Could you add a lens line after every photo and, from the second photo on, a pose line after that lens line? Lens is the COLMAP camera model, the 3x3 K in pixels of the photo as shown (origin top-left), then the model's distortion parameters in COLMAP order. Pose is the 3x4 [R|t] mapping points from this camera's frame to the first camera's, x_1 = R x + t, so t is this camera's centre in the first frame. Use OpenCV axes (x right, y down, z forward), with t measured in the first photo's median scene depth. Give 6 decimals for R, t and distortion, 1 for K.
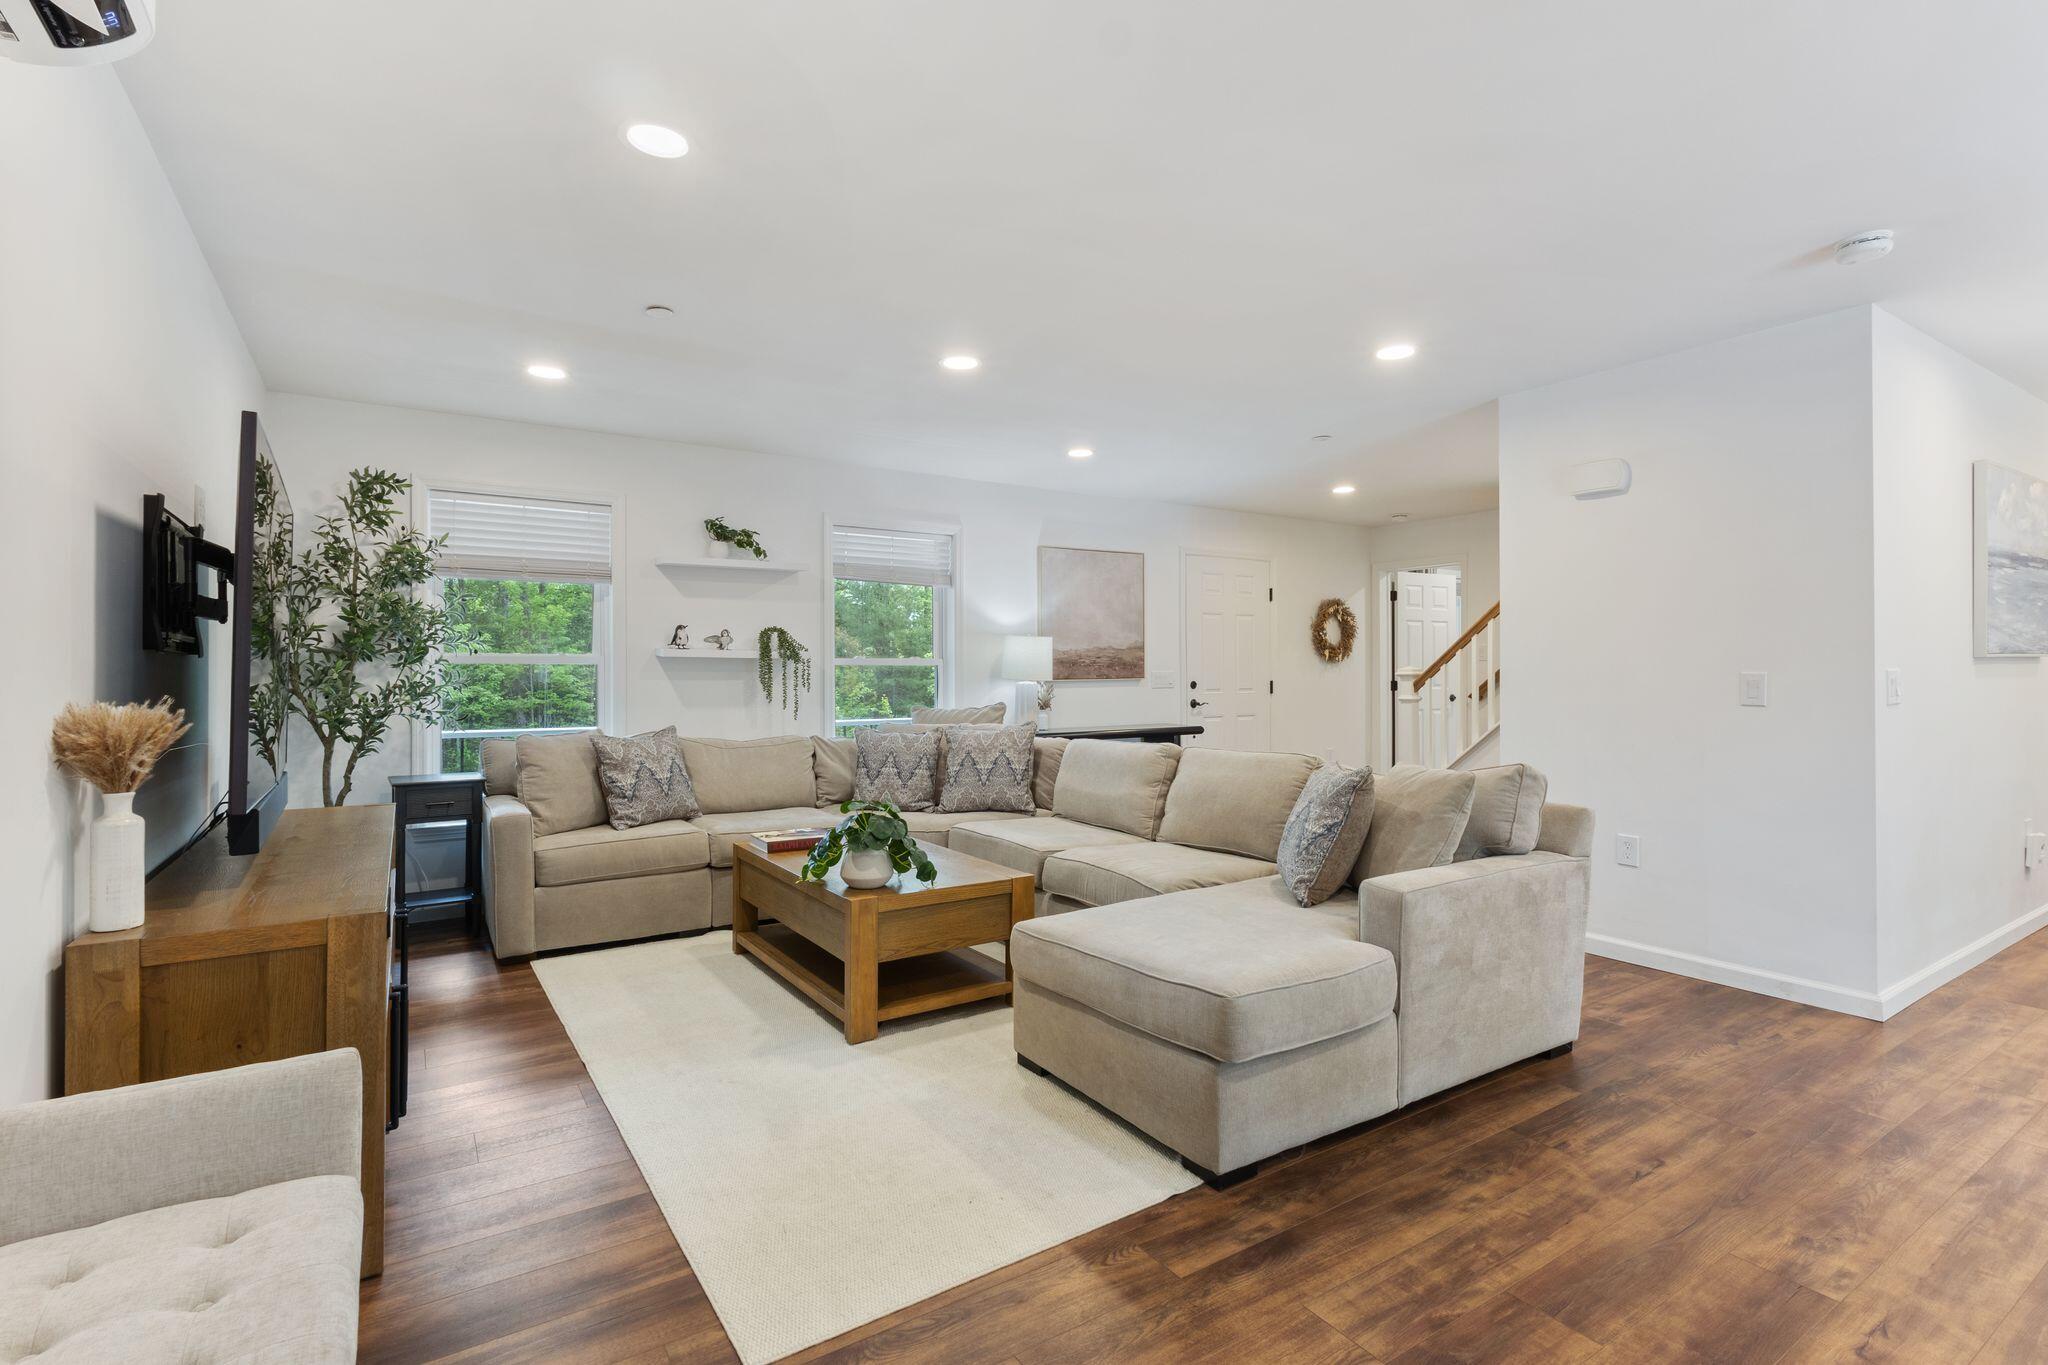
lens RADIAL K [[943.2, 0, 1013.5], [0, 943.2, 672.6], [0, 0, 1]] dist [0.002830, 0.000692]
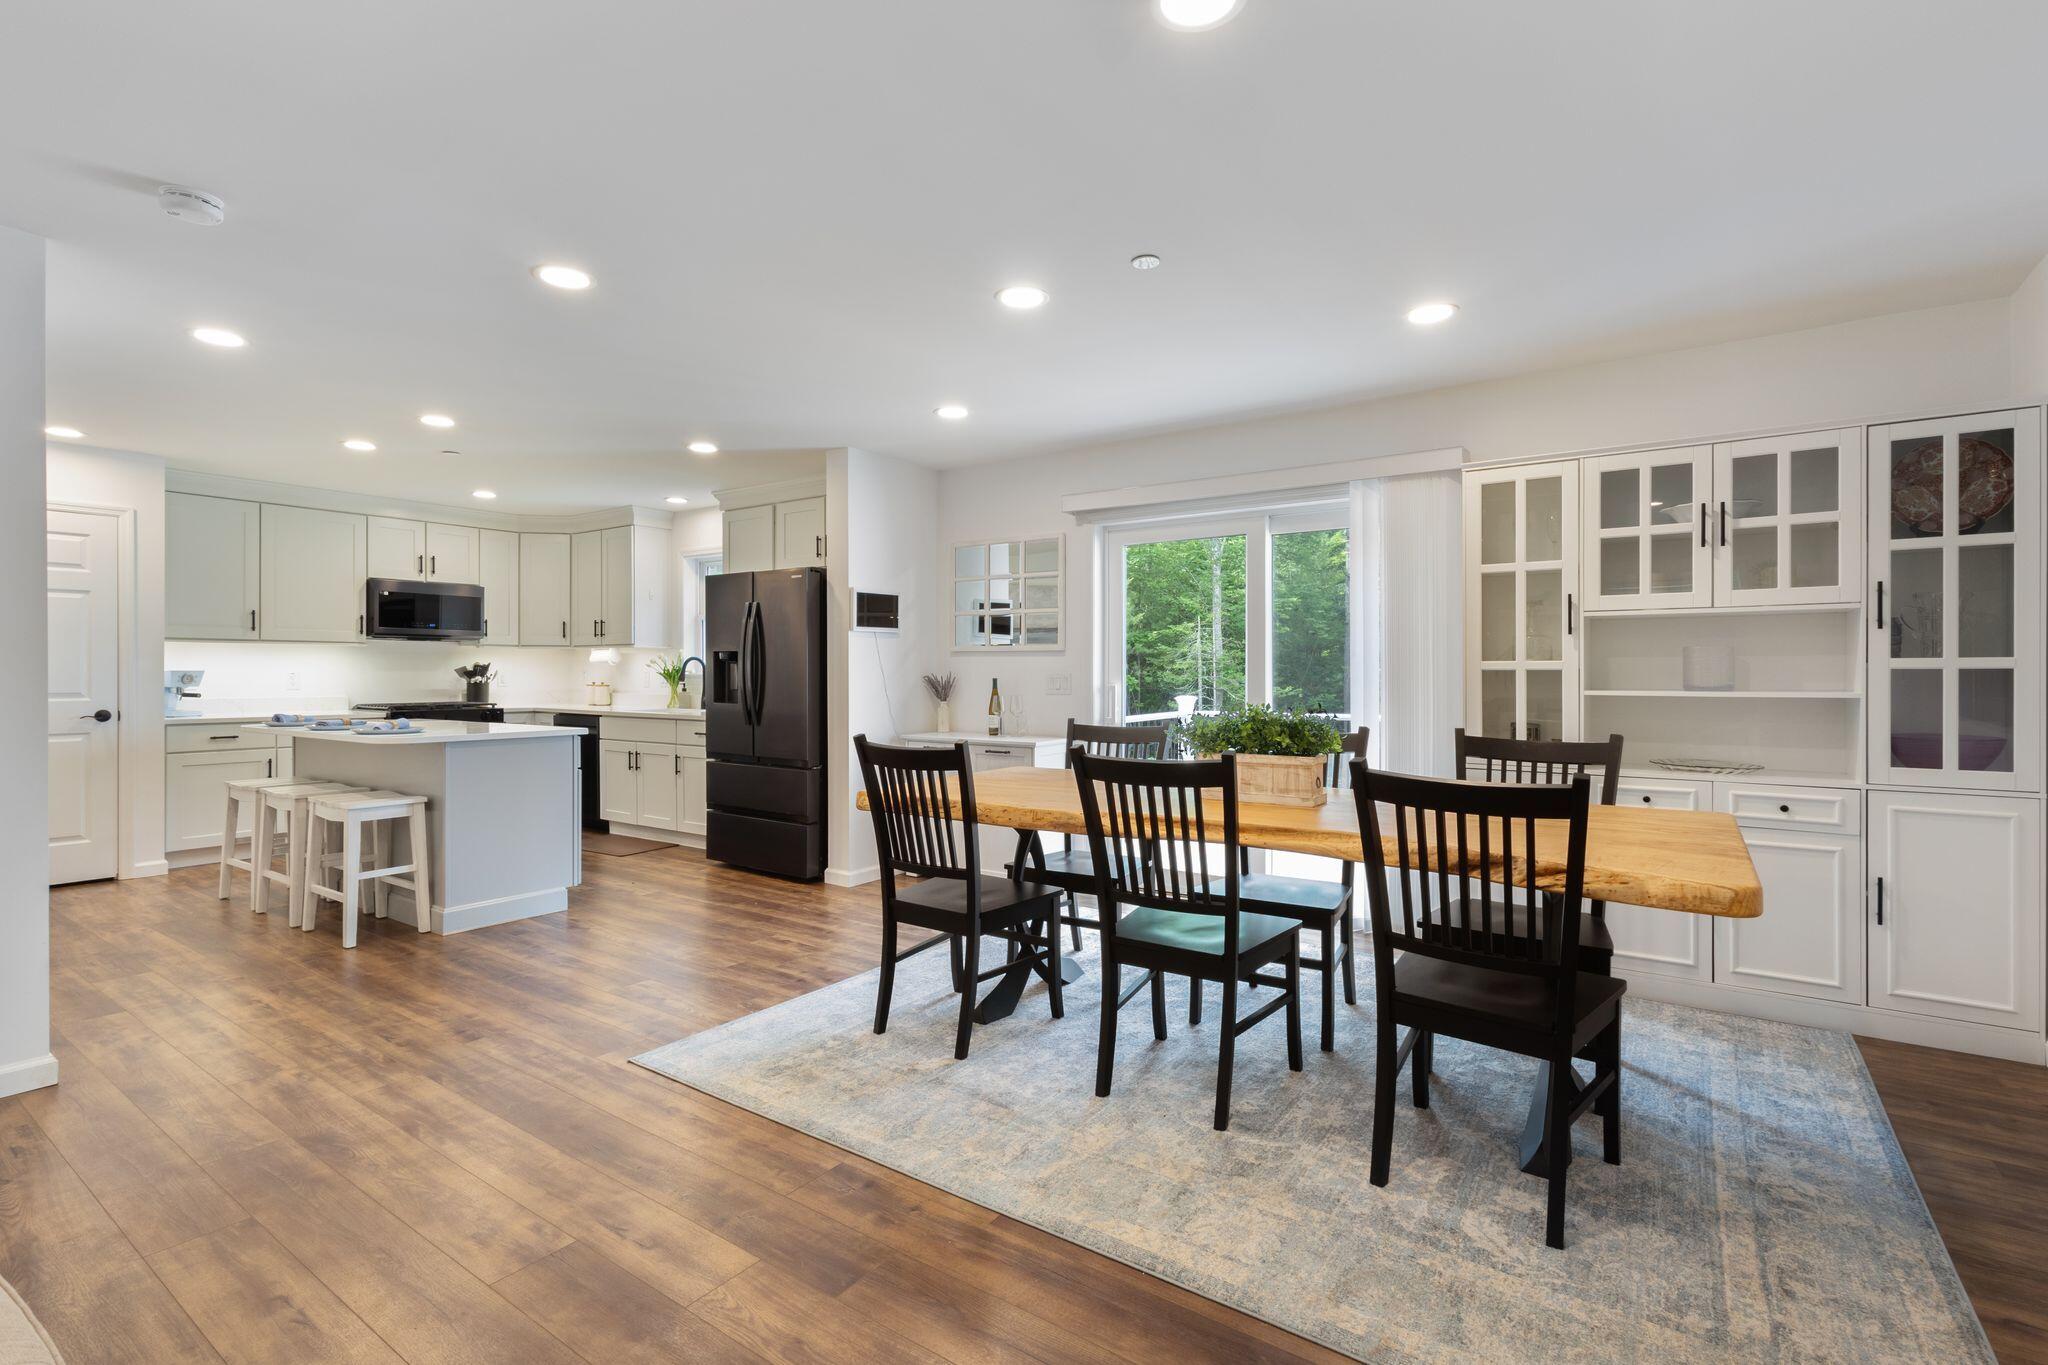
lens RADIAL K [[943.2, 0, 1013.5], [0, 943.2, 672.6], [0, 0, 1]] dist [0.002830, 0.000692]
pose [[-0.370170, 0.000179, 0.928964, -0.131114], [-0.003287, 0.999993, -0.001502, -0.002707], [-0.928958, -0.003610, -0.370167, 0.344687]]
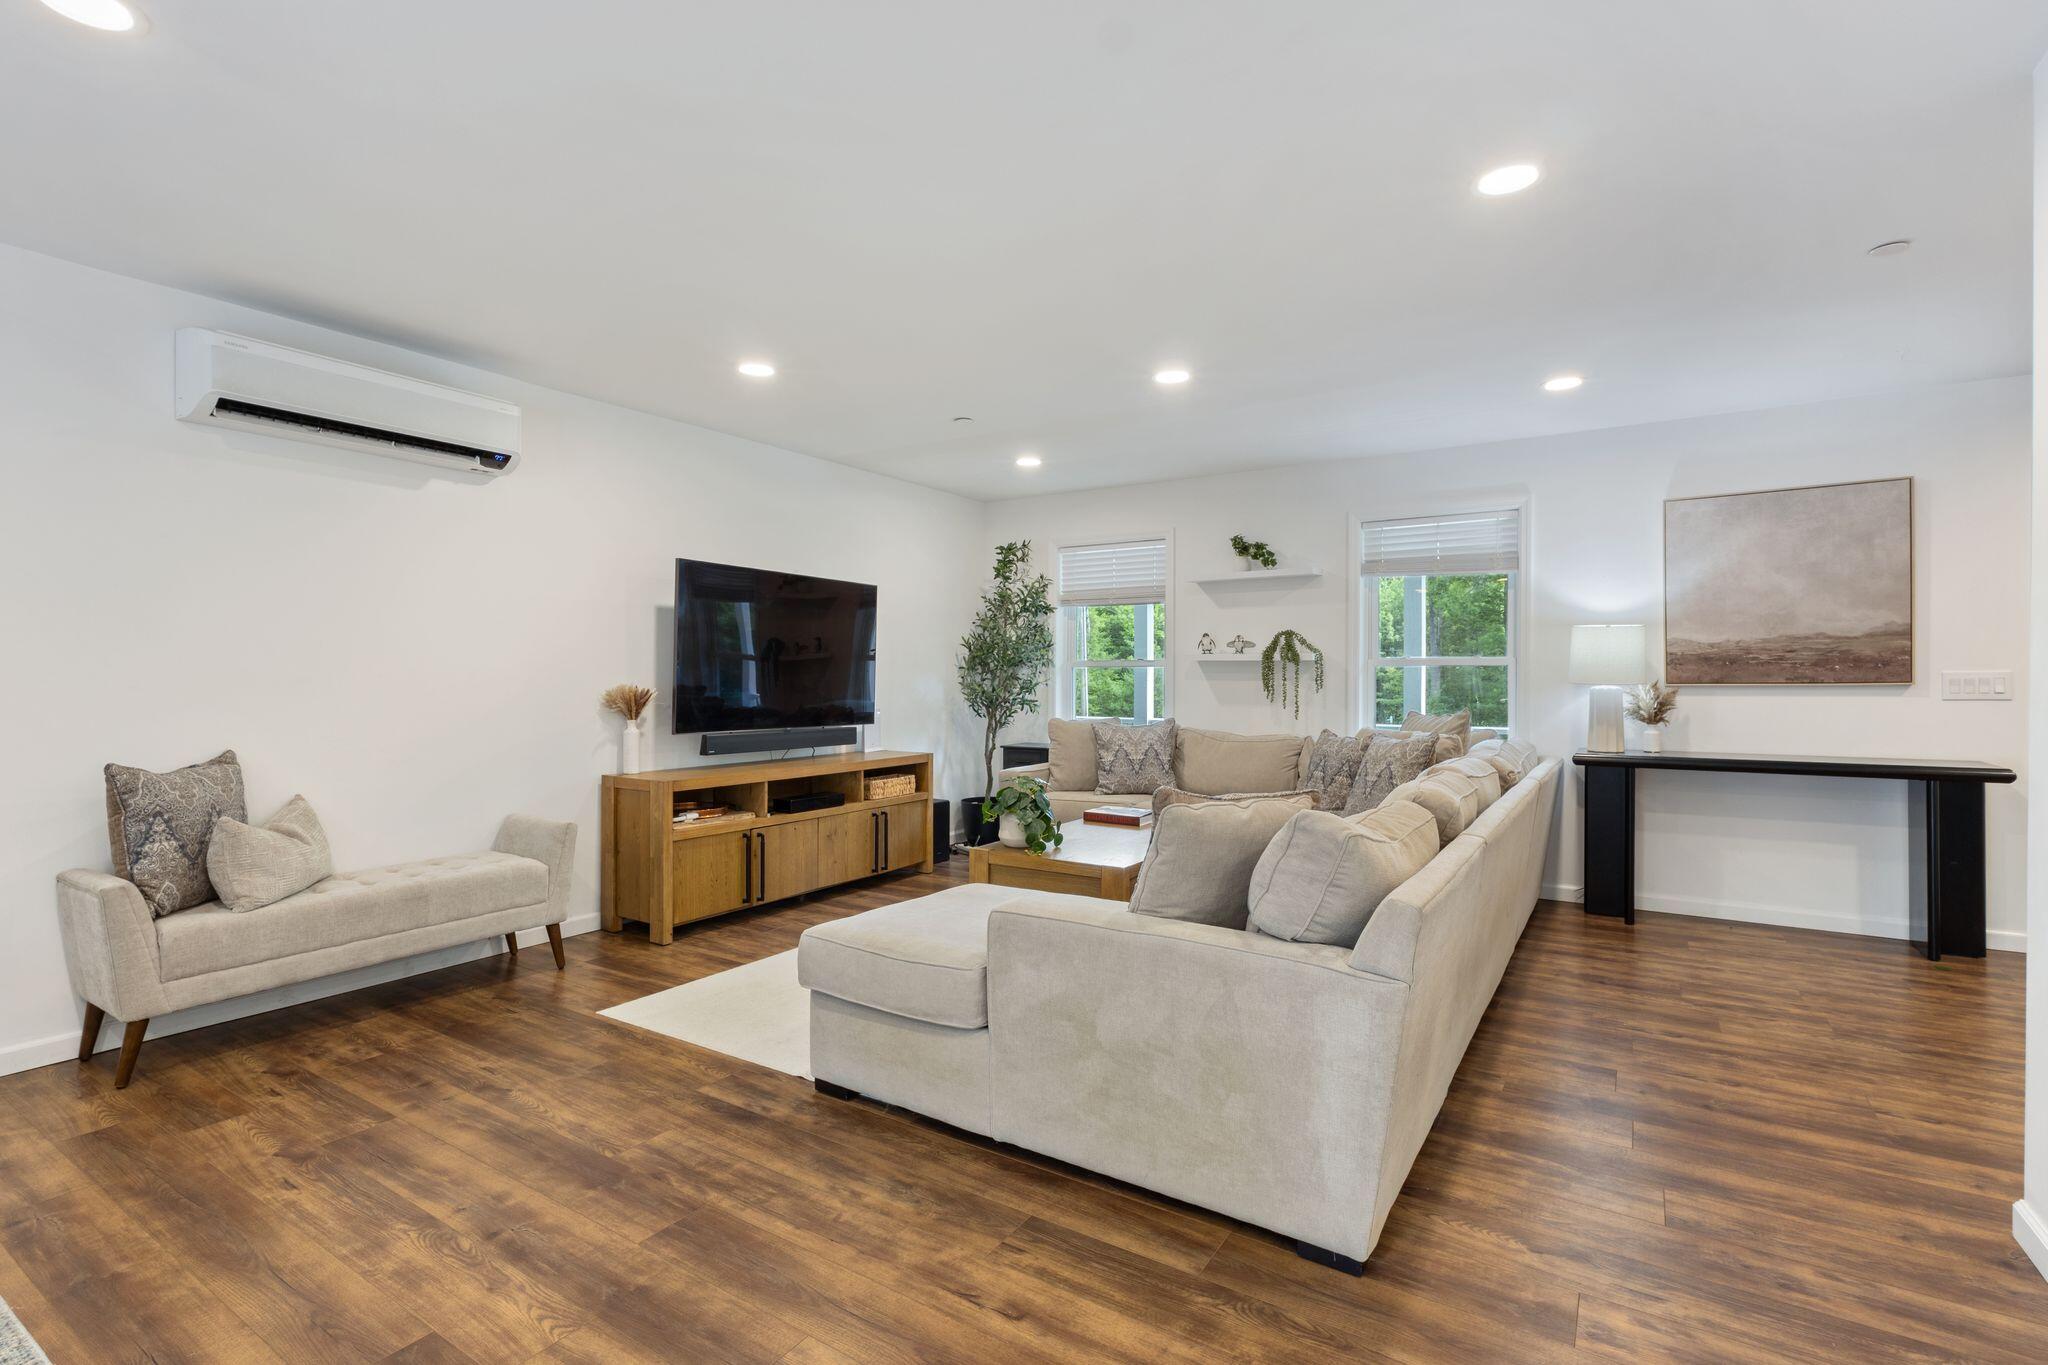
lens RADIAL K [[943.2, 0, 1013.5], [0, 943.2, 672.6], [0, 0, 1]] dist [0.002830, 0.000692]
pose [[0.410670, -0.001564, -0.911783, 0.648797], [0.000165, 0.999999, -0.001641, 0.000341], [0.911784, 0.000524, 0.410670, 0.323301]]
